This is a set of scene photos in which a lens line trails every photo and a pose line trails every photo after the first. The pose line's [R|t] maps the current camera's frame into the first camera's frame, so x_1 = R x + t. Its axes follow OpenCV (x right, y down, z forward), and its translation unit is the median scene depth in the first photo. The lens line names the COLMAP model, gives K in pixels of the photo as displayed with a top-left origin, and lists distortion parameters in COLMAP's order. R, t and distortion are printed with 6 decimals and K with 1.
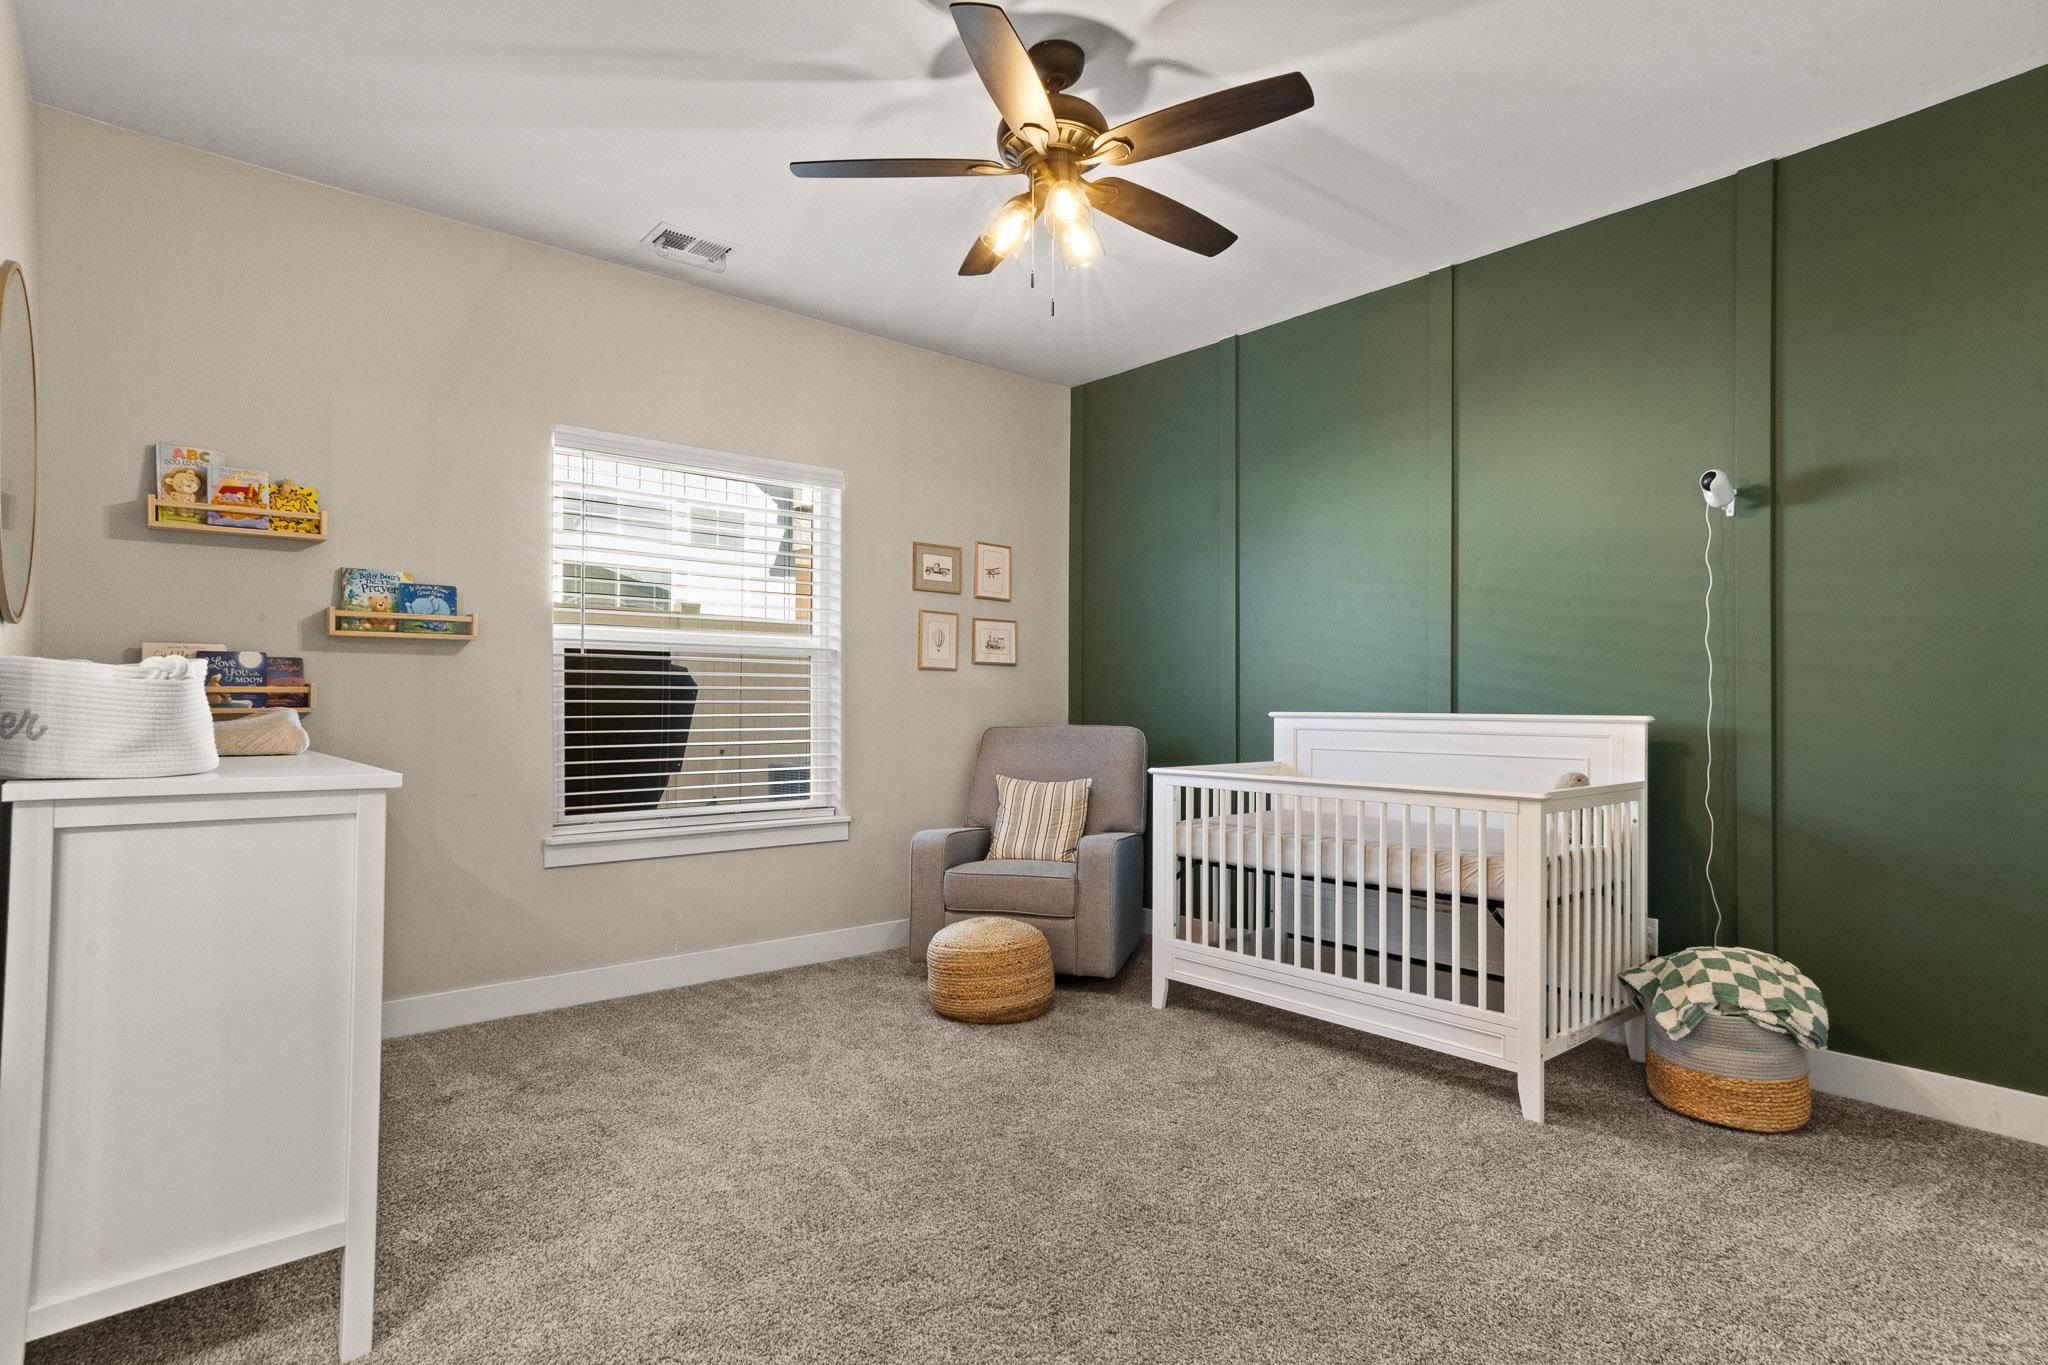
lens RADIAL K [[1048.0, 0, 1019.5], [0, 1048.0, 697.7], [0, 0, 1]] dist [0.003736, 0.000014]
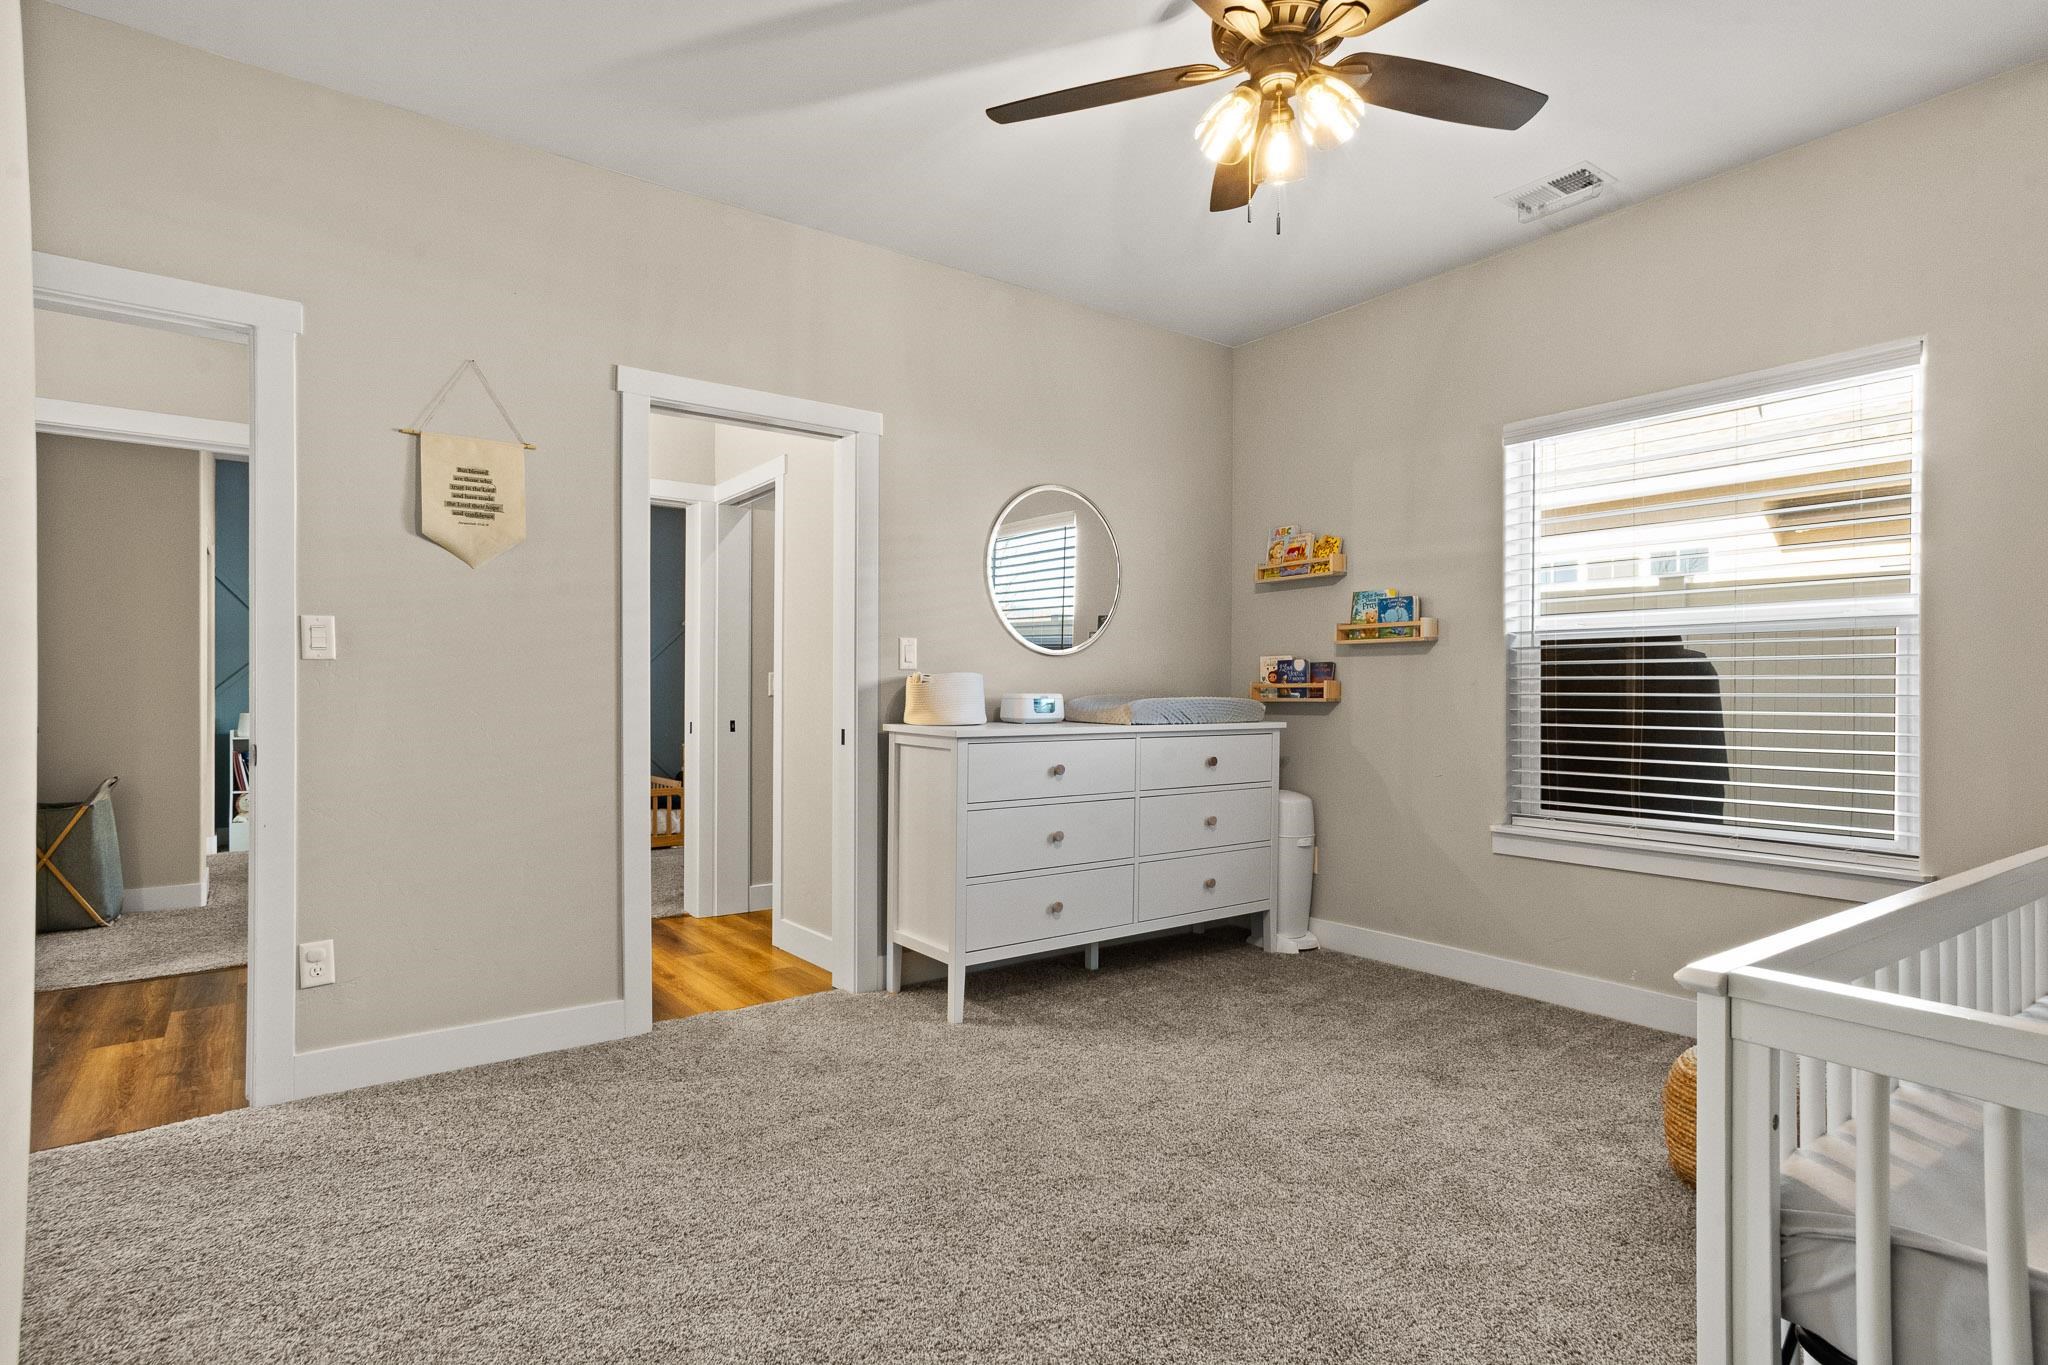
lens RADIAL K [[1048.0, 0, 1008.2], [0, 1048.0, 694.3], [0, 0, 1]] dist [0.003736, 0.000014]
pose [[-0.082522, -0.001304, -0.996588, 0.743582], [0.000578, 0.999999, -0.001357, 0.006066], [0.996589, -0.000688, -0.082521, 0.710968]]
